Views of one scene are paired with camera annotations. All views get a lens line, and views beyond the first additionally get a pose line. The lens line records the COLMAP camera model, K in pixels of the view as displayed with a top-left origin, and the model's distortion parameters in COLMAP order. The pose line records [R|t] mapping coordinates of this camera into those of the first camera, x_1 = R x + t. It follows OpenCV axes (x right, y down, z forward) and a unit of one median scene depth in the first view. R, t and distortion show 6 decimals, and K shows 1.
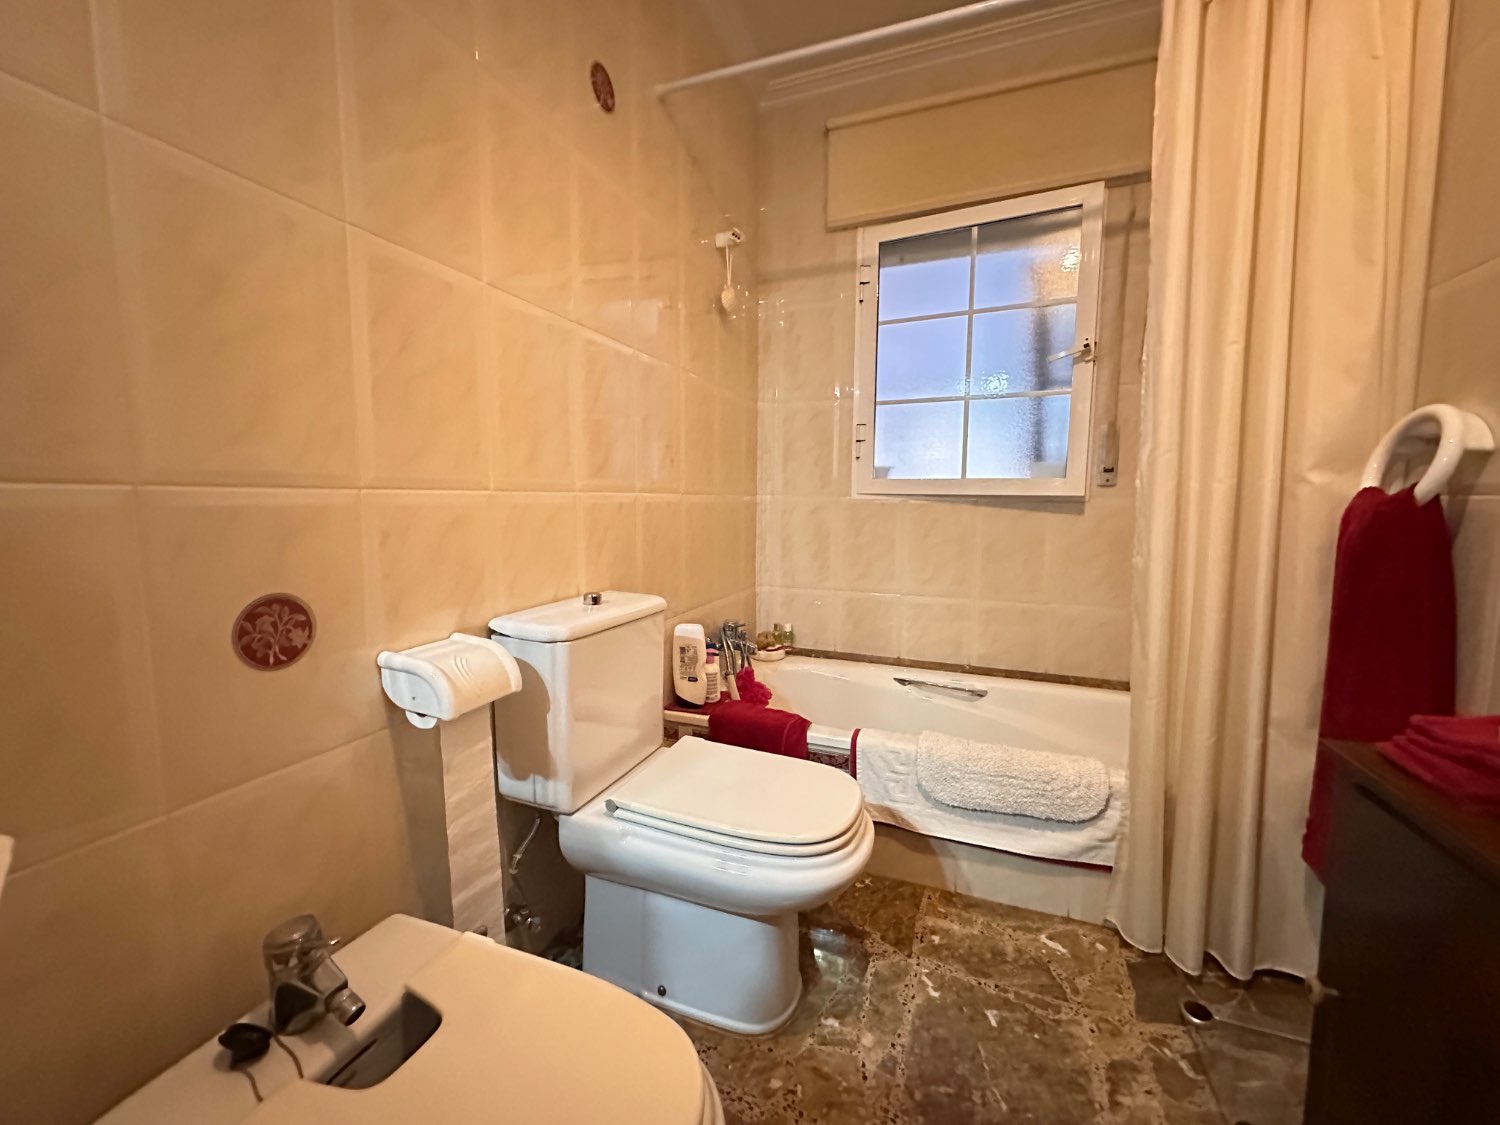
lens RADIAL K [[601.7, 0, 749.3], [0, 601.7, 559.2], [0, 0, 1]] dist [-0.004011, 0.000740]
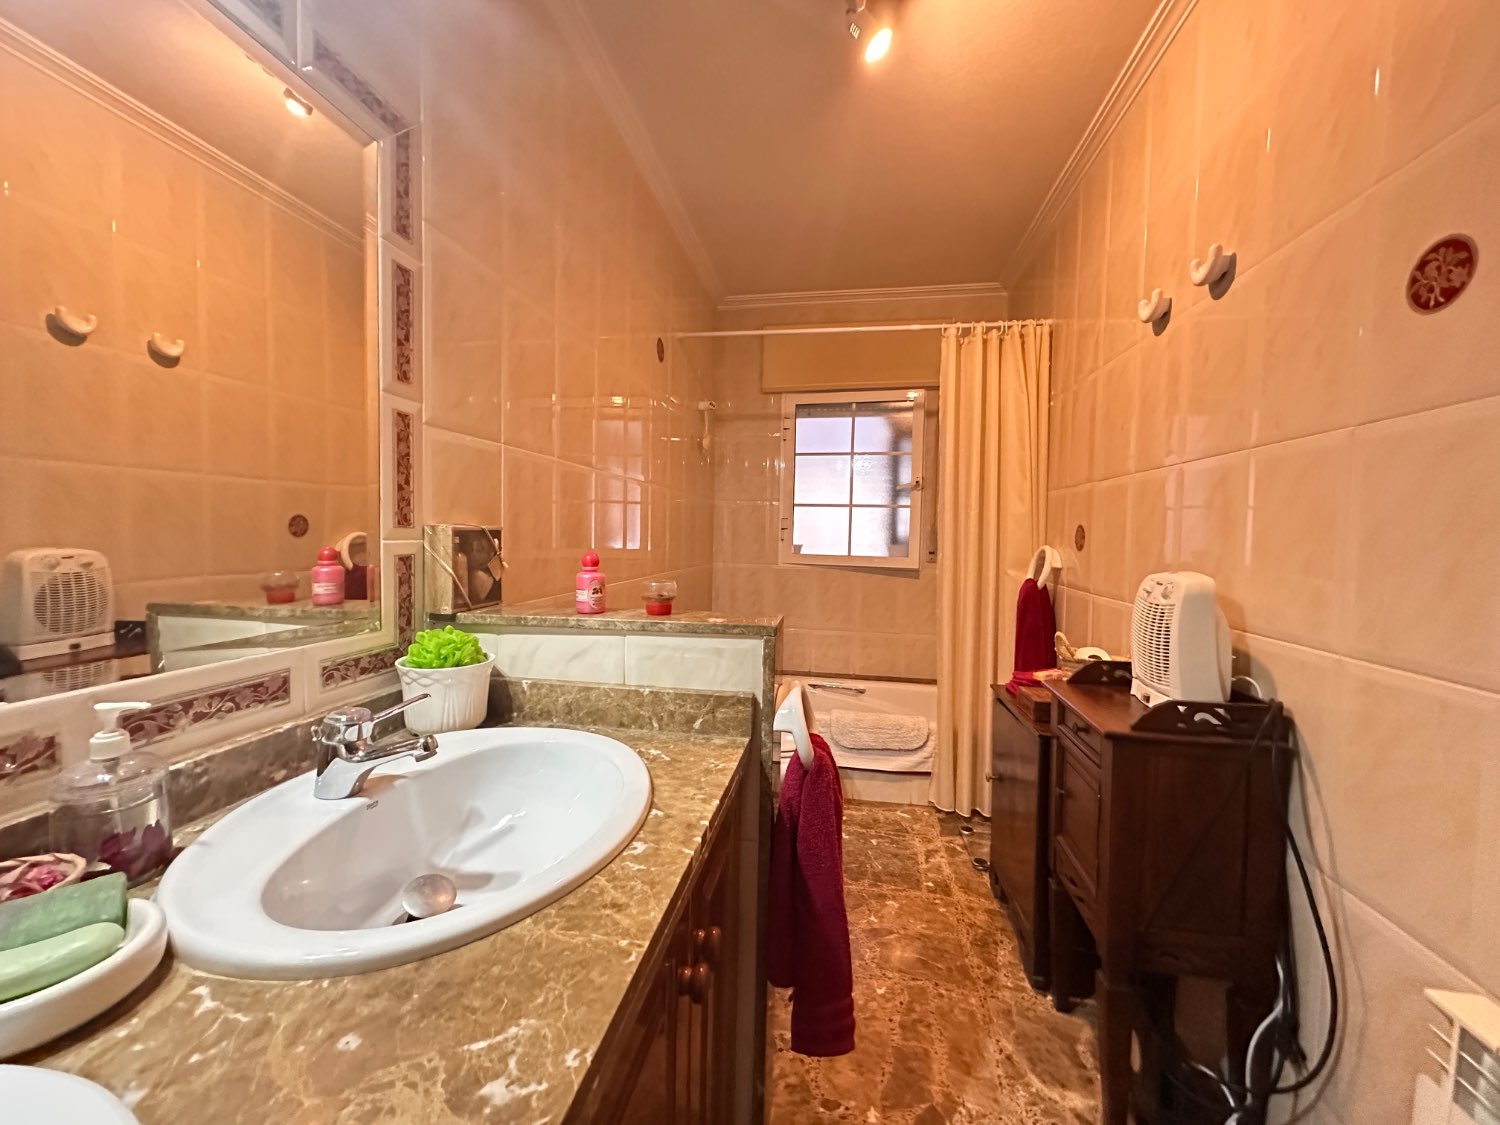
lens RADIAL K [[601.7, 0, 748.8], [0, 601.7, 560.0], [0, 0, 1]] dist [-0.004011, 0.000740]
pose [[0.980113, 0.002971, 0.198419, -0.326197], [0.007675, 0.998572, -0.052864, -0.060278], [-0.198293, 0.053335, 0.978691, -0.748419]]
